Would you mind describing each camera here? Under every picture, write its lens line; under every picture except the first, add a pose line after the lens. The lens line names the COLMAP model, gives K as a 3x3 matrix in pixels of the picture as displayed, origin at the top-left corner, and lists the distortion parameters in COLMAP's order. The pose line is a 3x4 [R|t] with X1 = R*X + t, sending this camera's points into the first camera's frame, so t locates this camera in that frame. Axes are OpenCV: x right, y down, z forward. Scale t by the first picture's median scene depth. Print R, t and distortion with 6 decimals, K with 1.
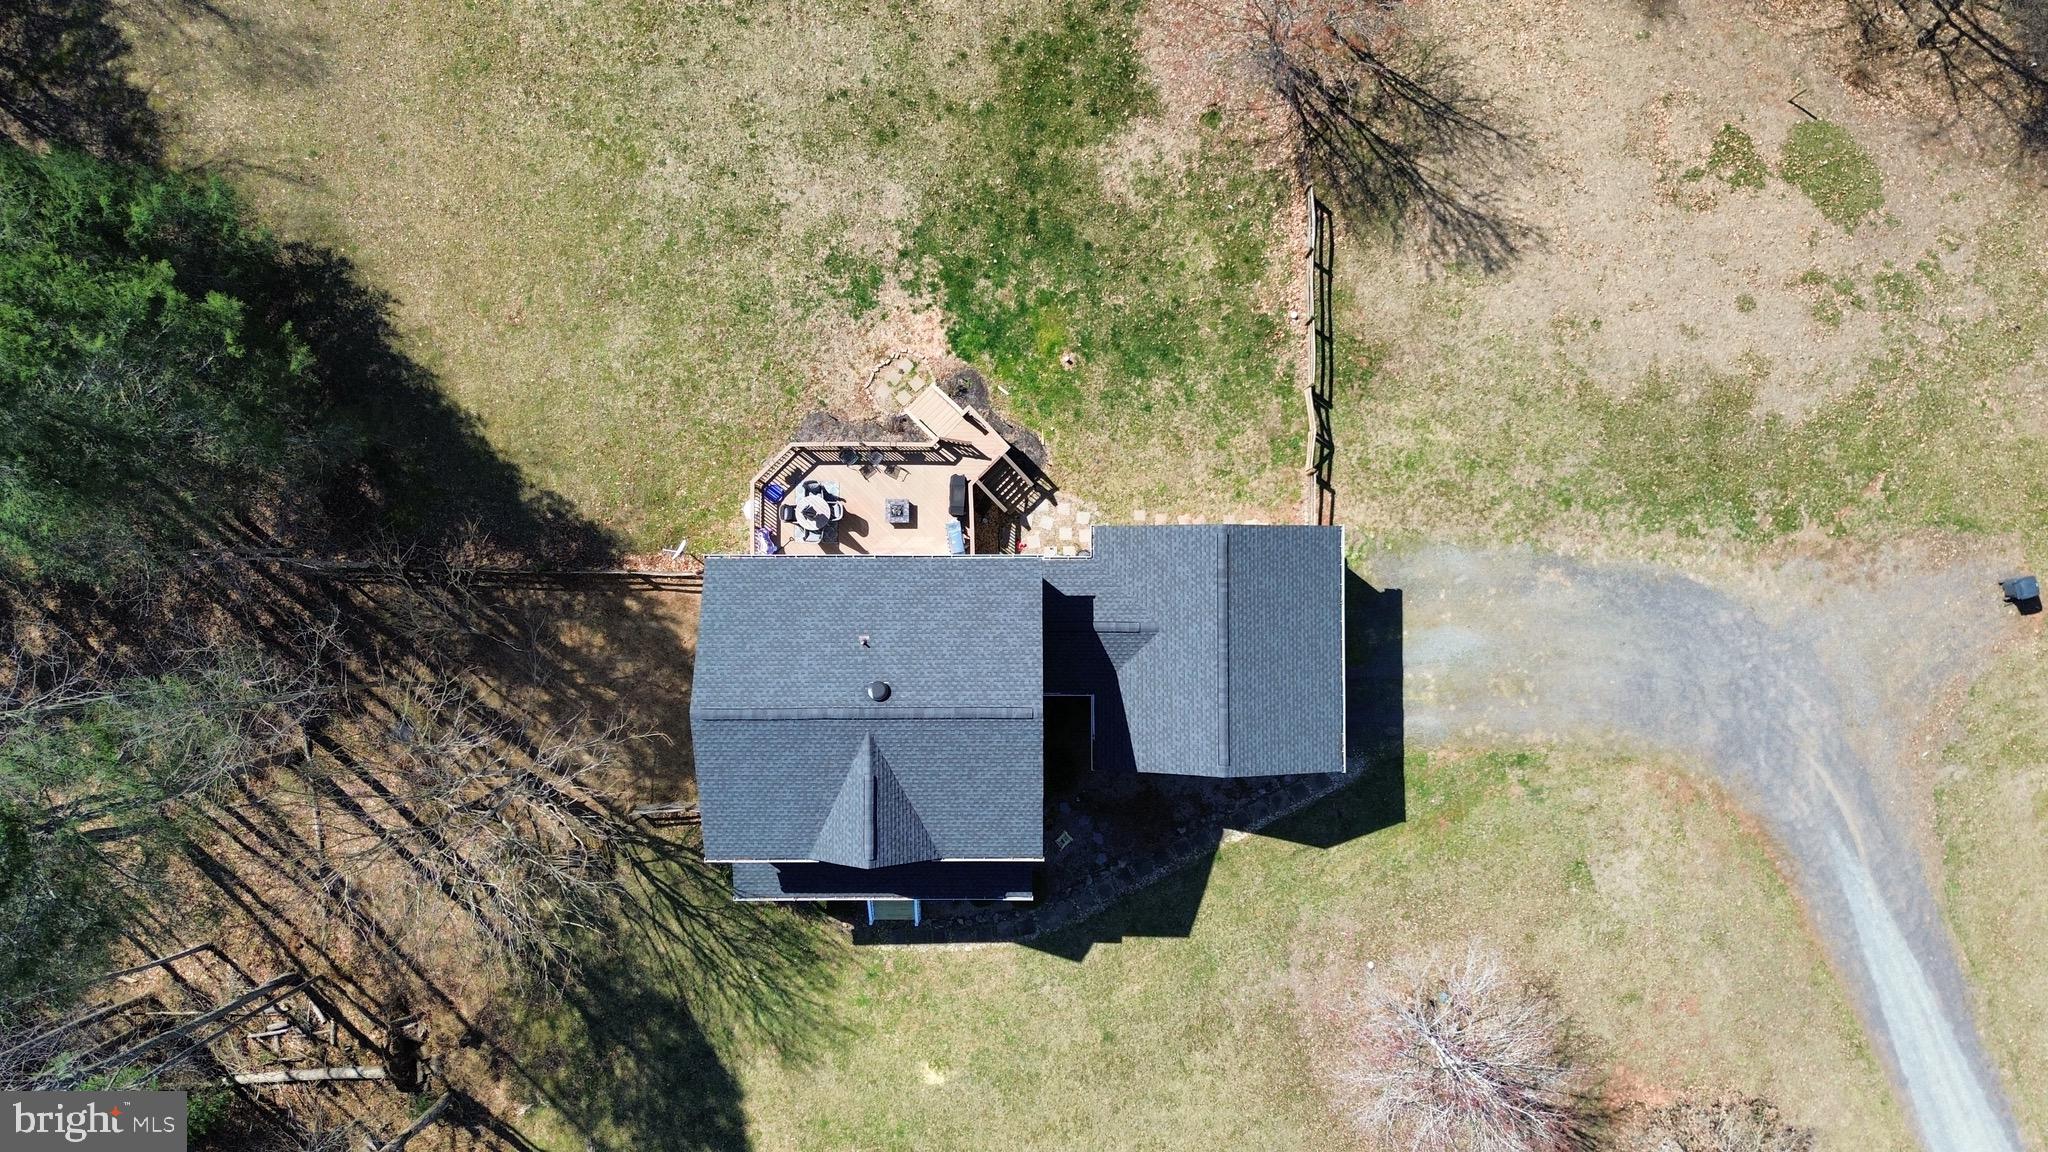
lens RADIAL K [[1442.8, 0, 1021.4], [0, 1442.8, 583.2], [0, 0, 1]] dist [0.064862, -0.056316]
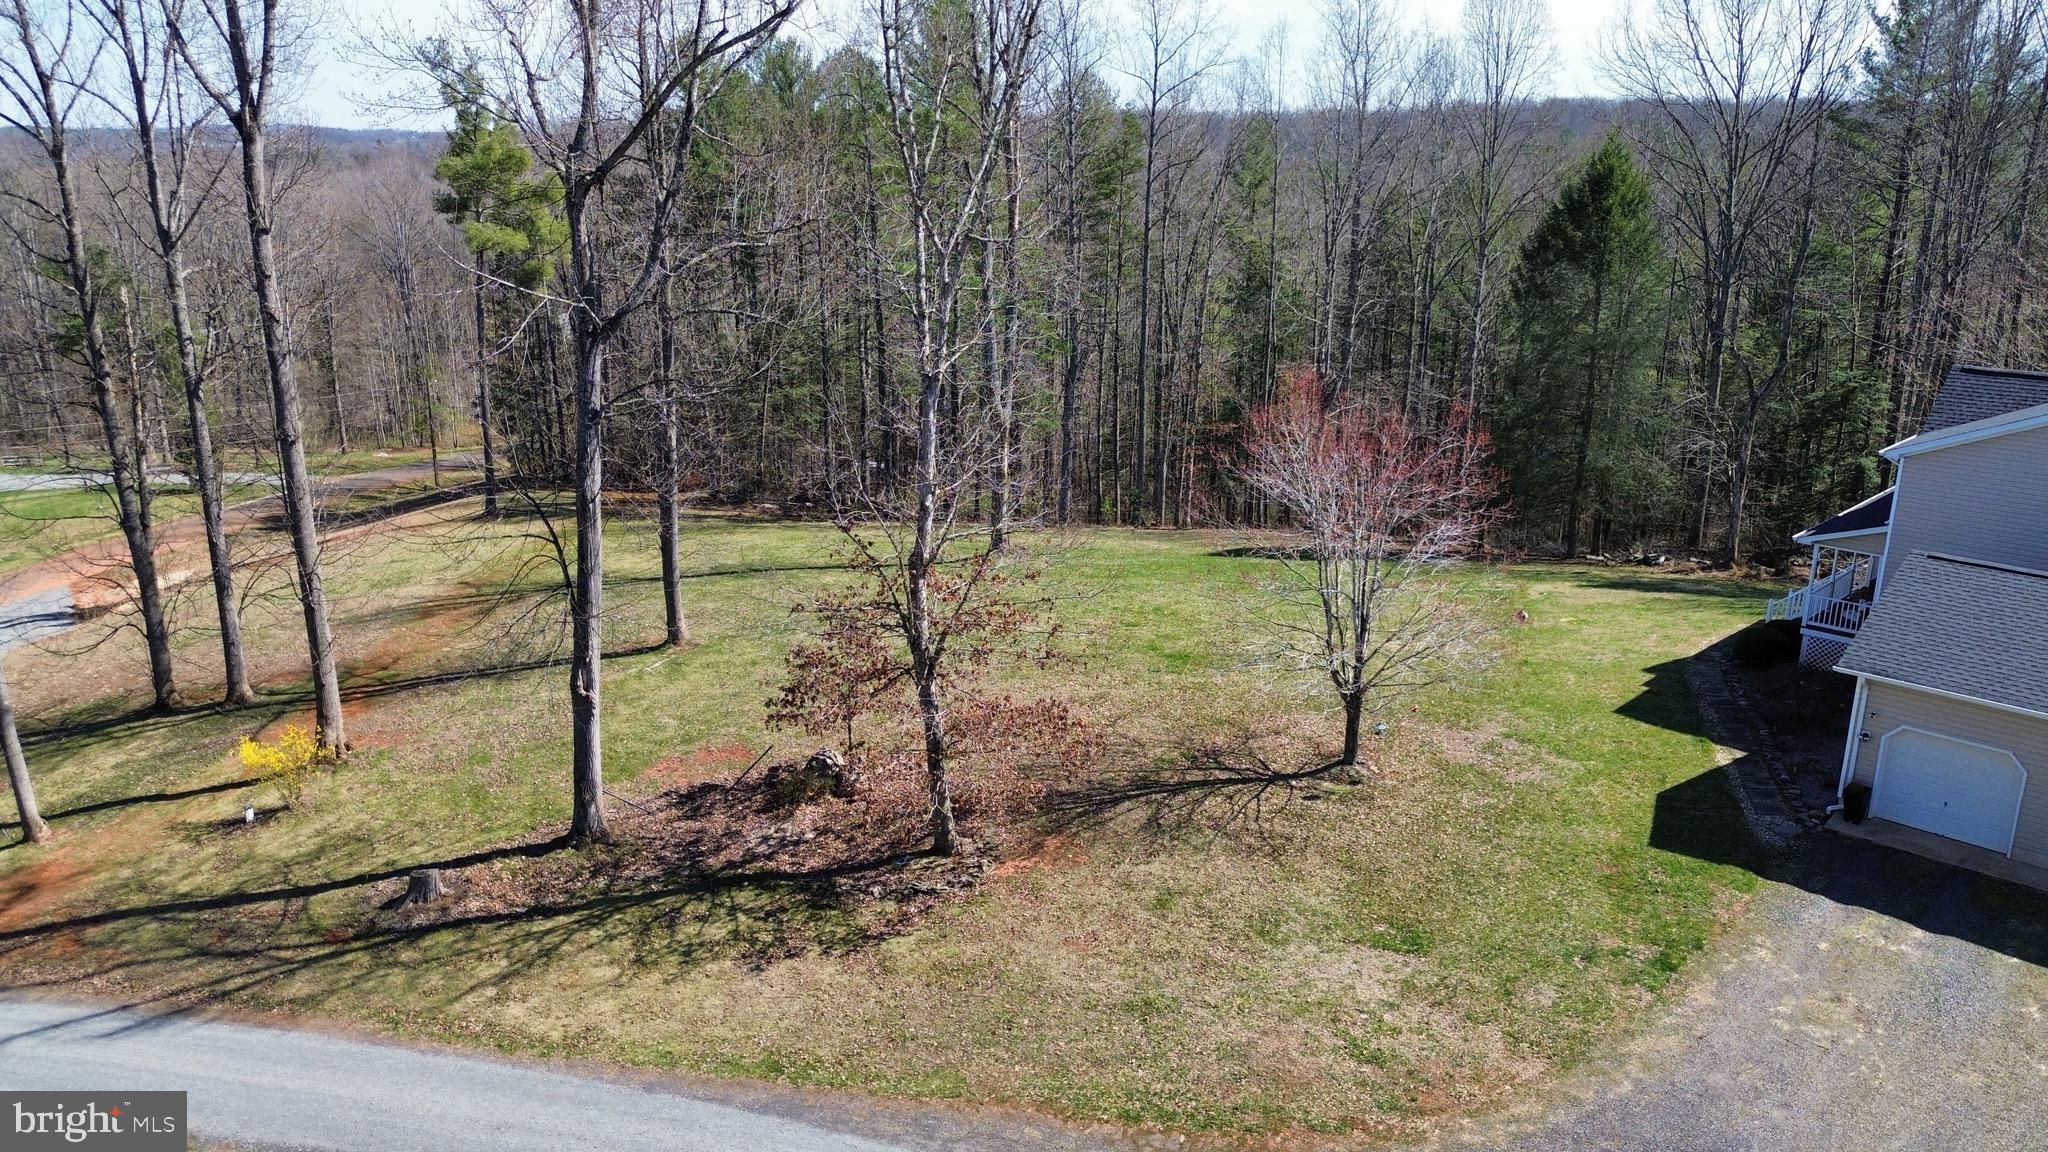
lens RADIAL K [[1442.8, 0, 1039.8], [0, 1442.8, 578.0], [0, 0, 1]] dist [0.064862, -0.056316]
pose [[-0.708489, 0.199936, -0.676808, 0.820608], [-0.705707, -0.194493, 0.681285, -0.048662], [0.004579, 0.960312, 0.278892, 0.716511]]
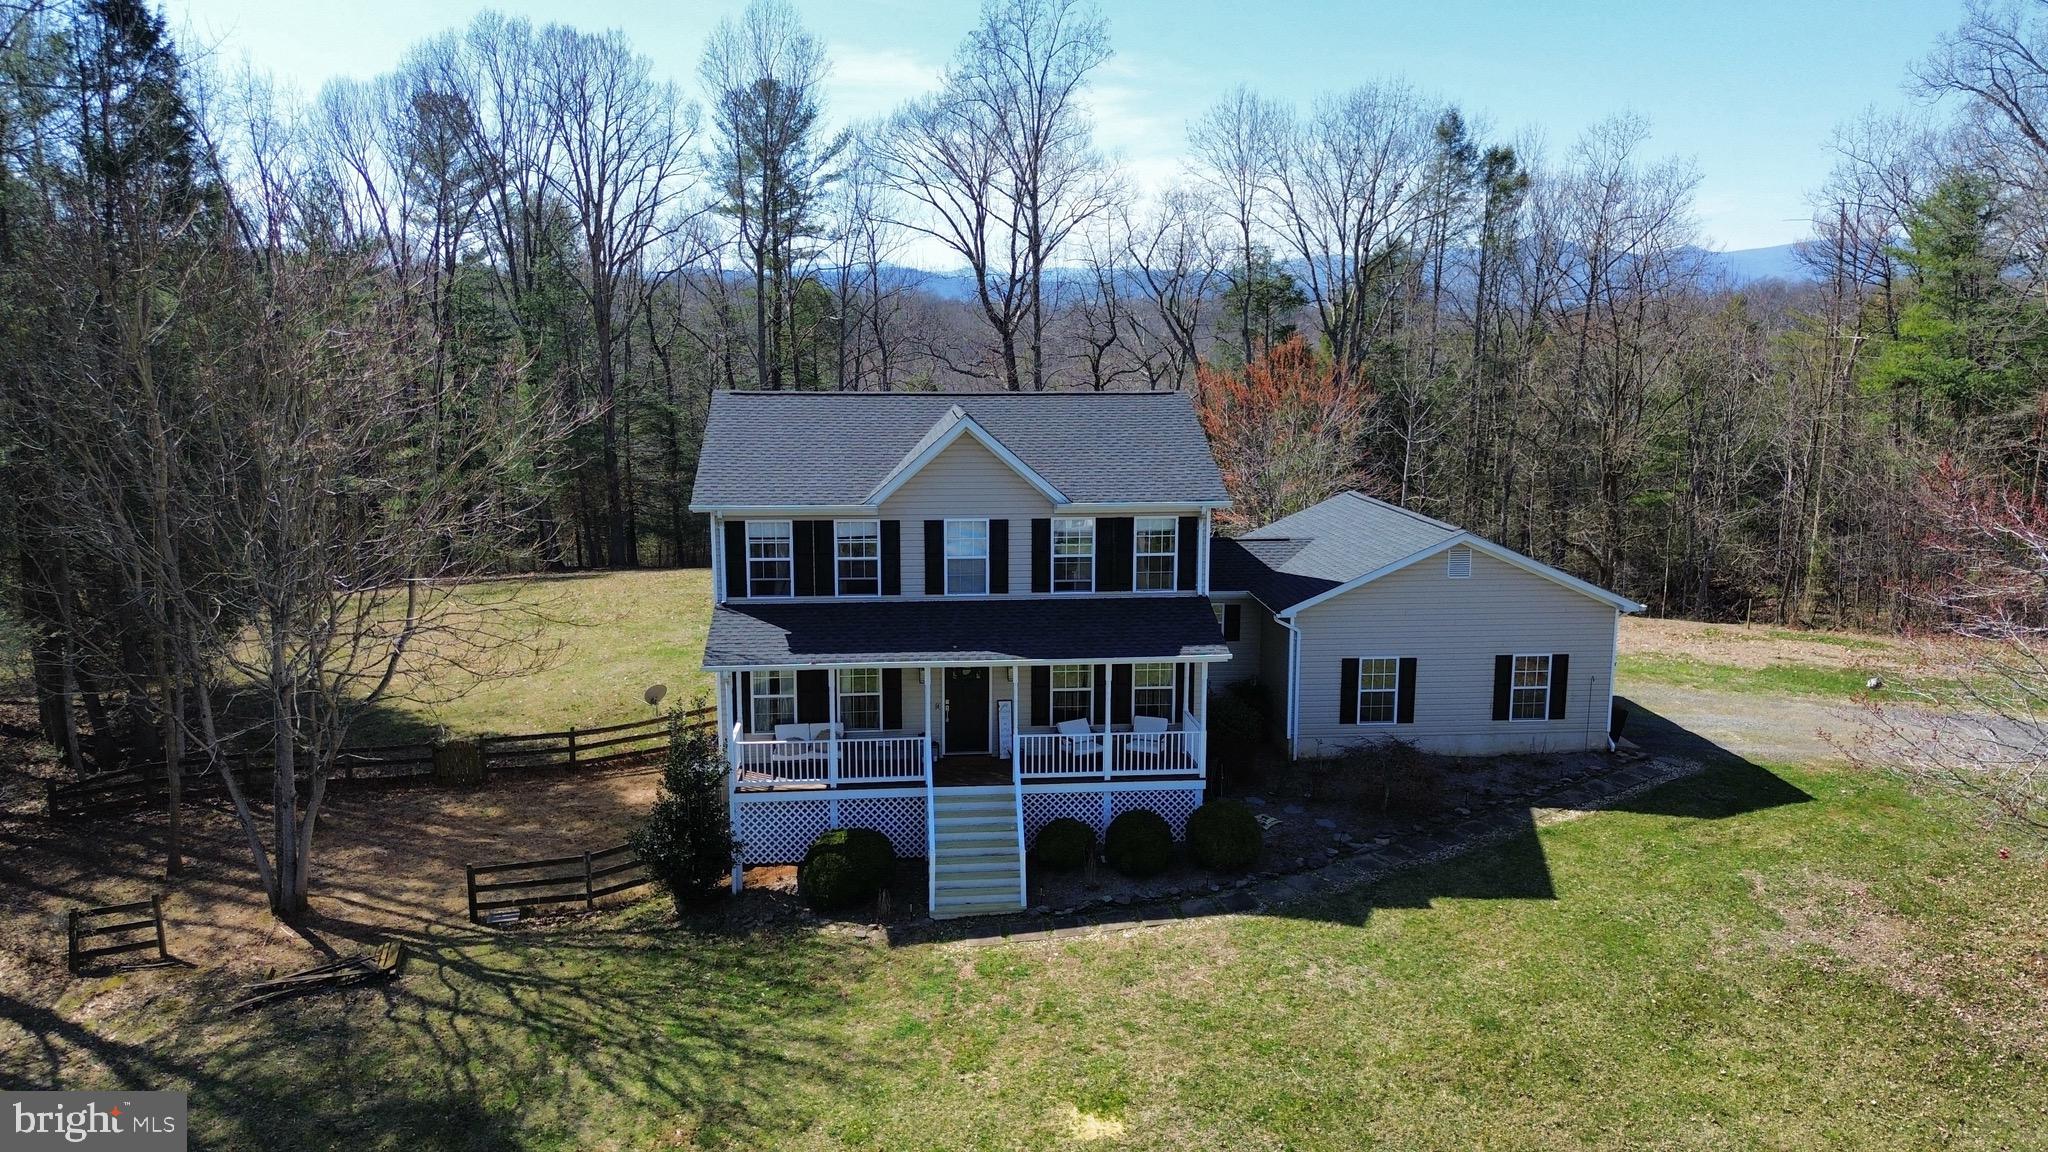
lens RADIAL K [[1442.8, 0, 1039.9], [0, 1442.8, 576.0], [0, 0, 1]] dist [0.064862, -0.056316]
pose [[0.995142, -0.016837, 0.096999, -0.111132], [0.098448, 0.174797, -0.979670, 0.699847], [-0.000461, 0.984461, 0.175605, 0.795546]]
